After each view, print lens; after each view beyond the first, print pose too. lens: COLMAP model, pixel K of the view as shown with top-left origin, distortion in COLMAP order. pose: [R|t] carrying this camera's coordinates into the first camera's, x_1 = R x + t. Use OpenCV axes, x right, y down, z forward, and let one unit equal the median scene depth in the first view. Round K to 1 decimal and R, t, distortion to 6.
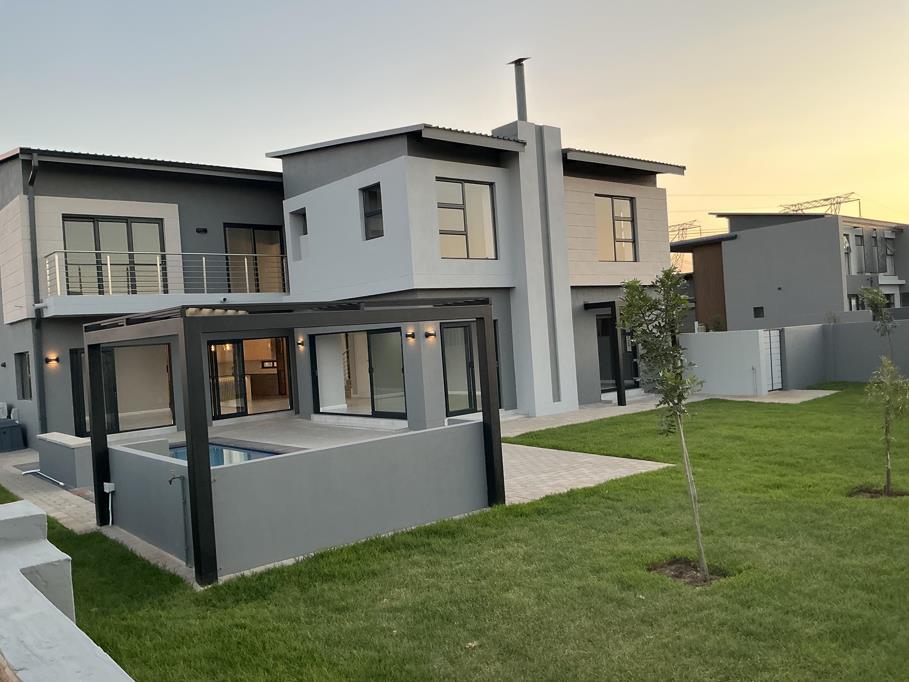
lens RADIAL K [[743.8, 0, 454.5], [0, 743.8, 341.0], [0, 0, 1]] dist [0.075075, -0.173136]
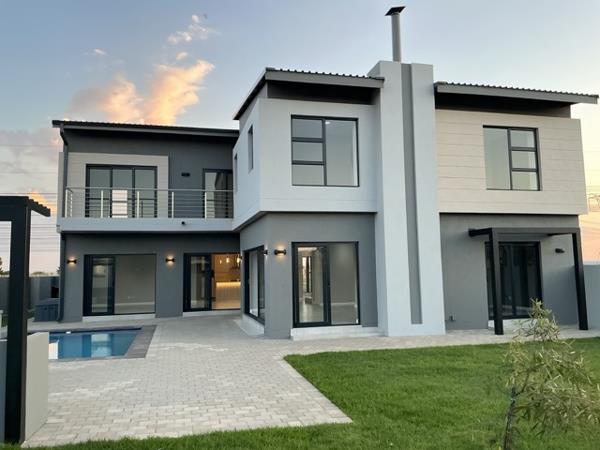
lens RADIAL K [[490.9, 0, 300.0], [0, 490.9, 225.0], [0, 0, 1]] dist [0.075075, -0.173136]
pose [[0.894642, 0.010354, -0.446664, 0.289265], [-0.044864, 0.996760, -0.066754, -0.001350], [0.444526, 0.079760, 0.892208, 0.305060]]
